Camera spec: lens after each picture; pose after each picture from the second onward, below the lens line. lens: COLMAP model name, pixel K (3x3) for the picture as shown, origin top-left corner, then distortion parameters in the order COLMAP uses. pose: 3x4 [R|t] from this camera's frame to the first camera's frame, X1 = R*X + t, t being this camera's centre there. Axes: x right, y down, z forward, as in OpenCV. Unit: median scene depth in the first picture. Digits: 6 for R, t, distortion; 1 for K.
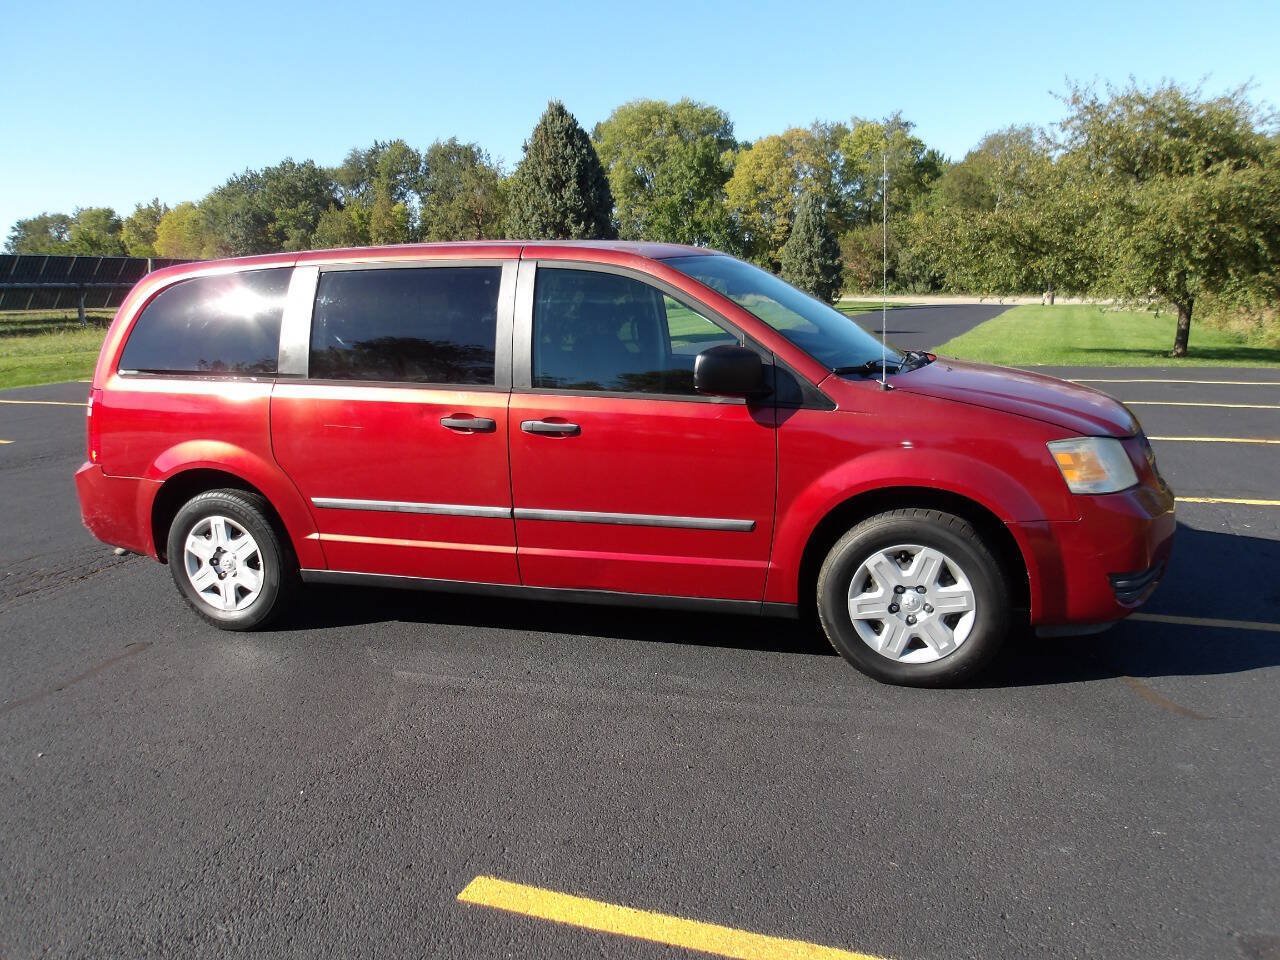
lens RADIAL K [[1058.1, 0, 634.8], [0, 1058.1, 468.2], [0, 0, 1]] dist [-0.001695, 0.007206]
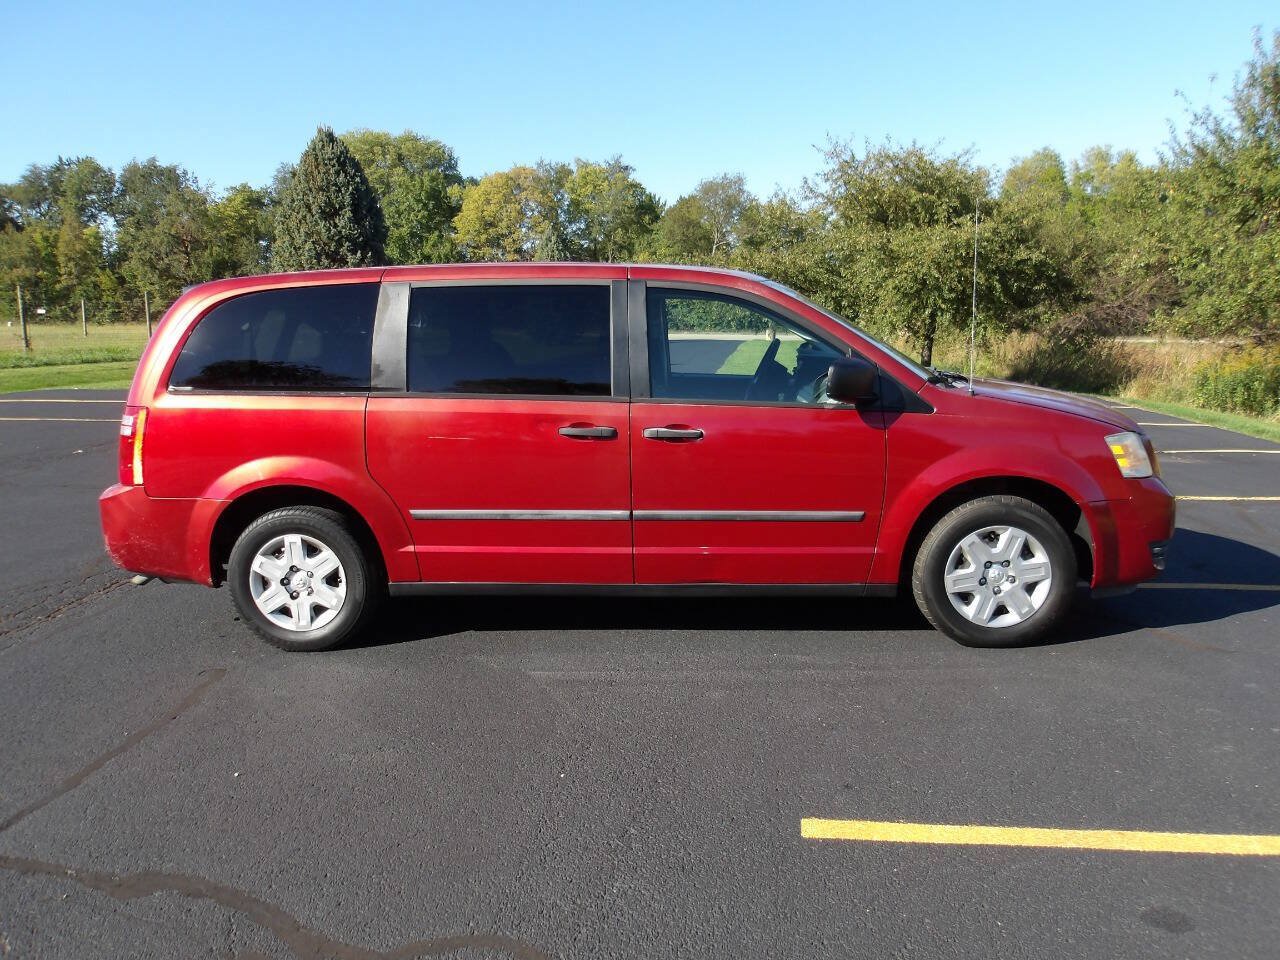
lens RADIAL K [[1058.1, 0, 633.8], [0, 1058.1, 471.9], [0, 0, 1]] dist [-0.001695, 0.007206]
pose [[0.965479, -0.024665, 0.259309, -0.342683], [0.032162, 0.999177, -0.024707, 0.022171], [-0.258487, 0.032194, 0.965478, -0.028957]]
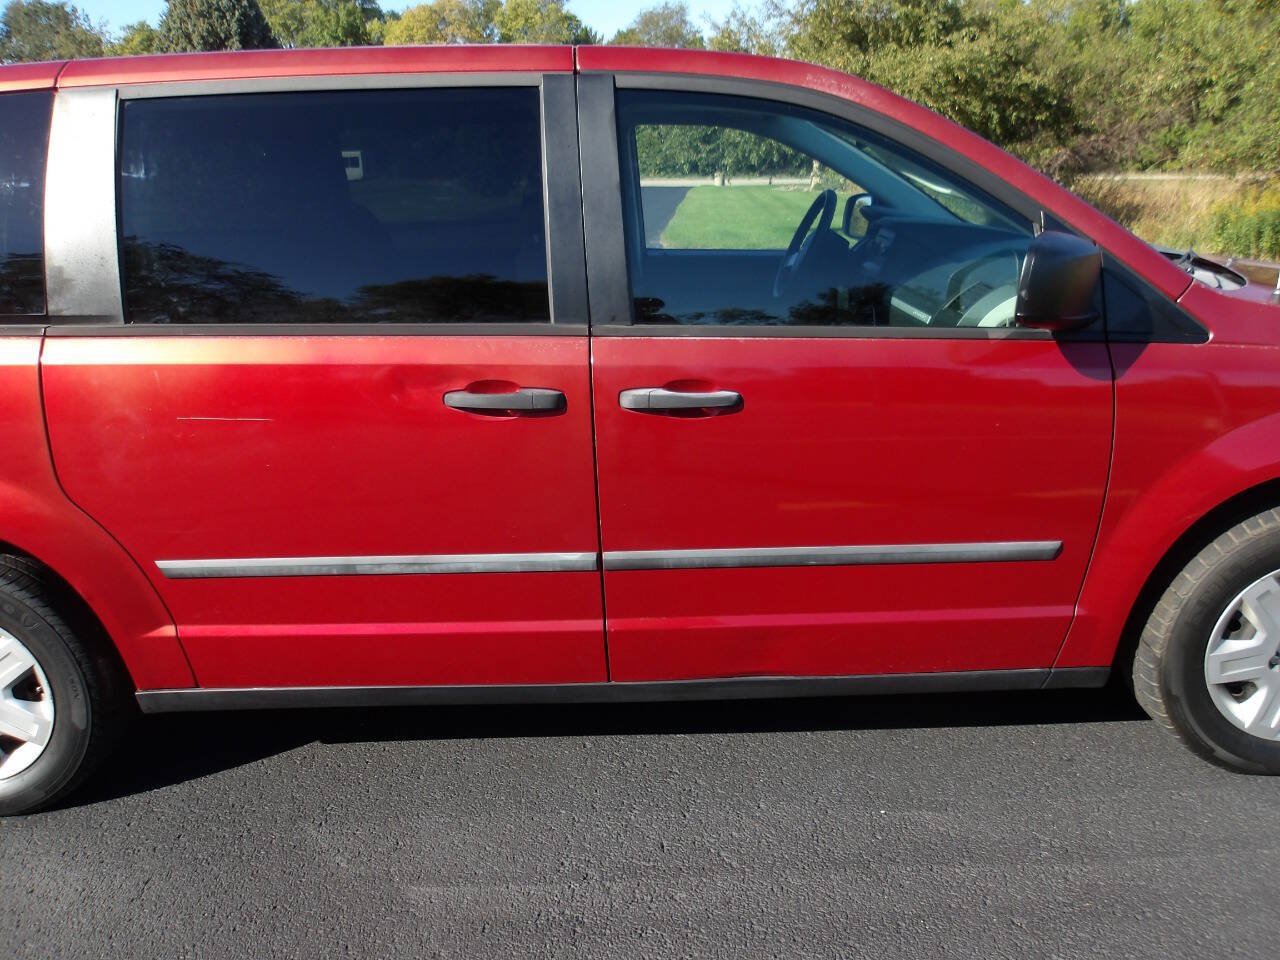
lens RADIAL K [[1058.1, 0, 636.9], [0, 1058.1, 473.0], [0, 0, 1]] dist [-0.001695, 0.007206]
pose [[0.948921, -0.094325, 0.301084, -0.224367], [0.061398, 0.991228, 0.117032, -0.055824], [-0.309482, -0.092568, 0.946389, 0.433040]]
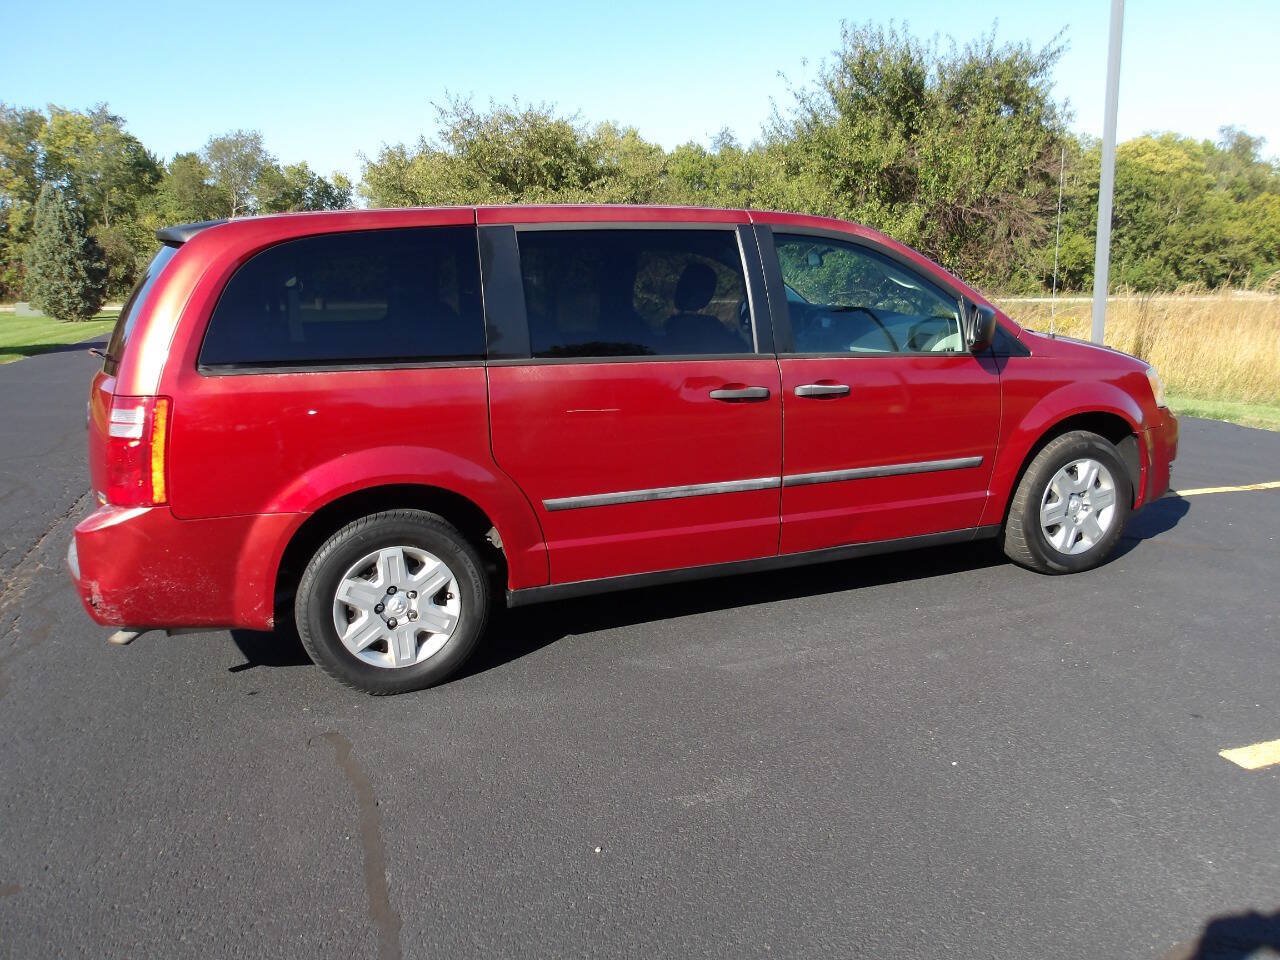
lens RADIAL K [[1058.1, 0, 635.7], [0, 1058.1, 477.6], [0, 0, 1]] dist [-0.001695, 0.007206]
pose [[0.755551, -0.116296, 0.644684, -0.750723], [0.115892, 0.992323, 0.043185, -0.017040], [-0.644757, 0.042085, 0.763228, 0.296328]]
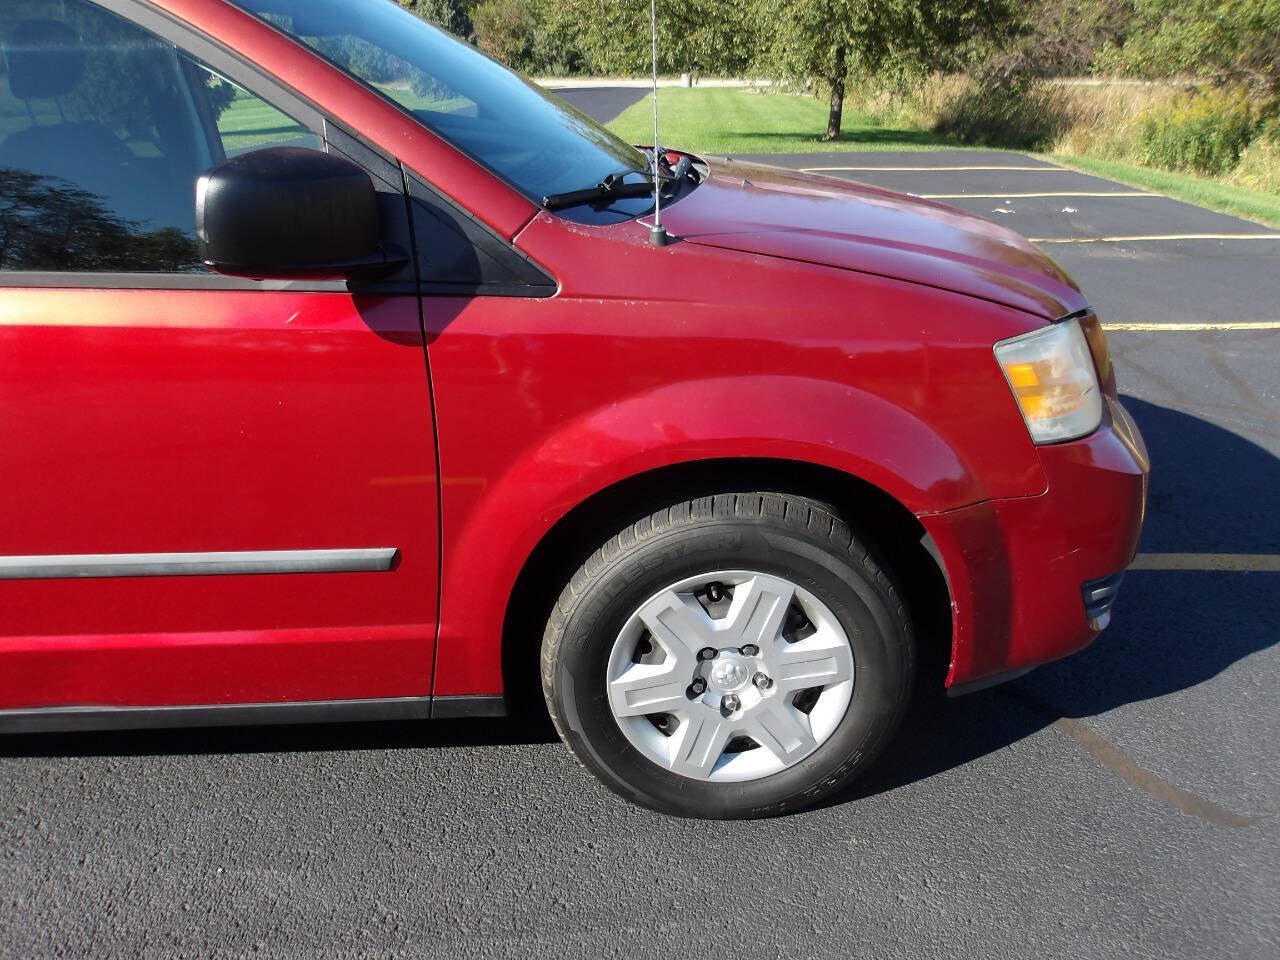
lens RADIAL K [[1058.1, 0, 641.0], [0, 1058.1, 472.4], [0, 0, 1]] dist [-0.001695, 0.007206]
pose [[0.944201, -0.115820, 0.308336, 0.062250], [0.054238, 0.978030, 0.201287, -0.055190], [-0.324875, -0.173332, 0.929738, 0.448390]]
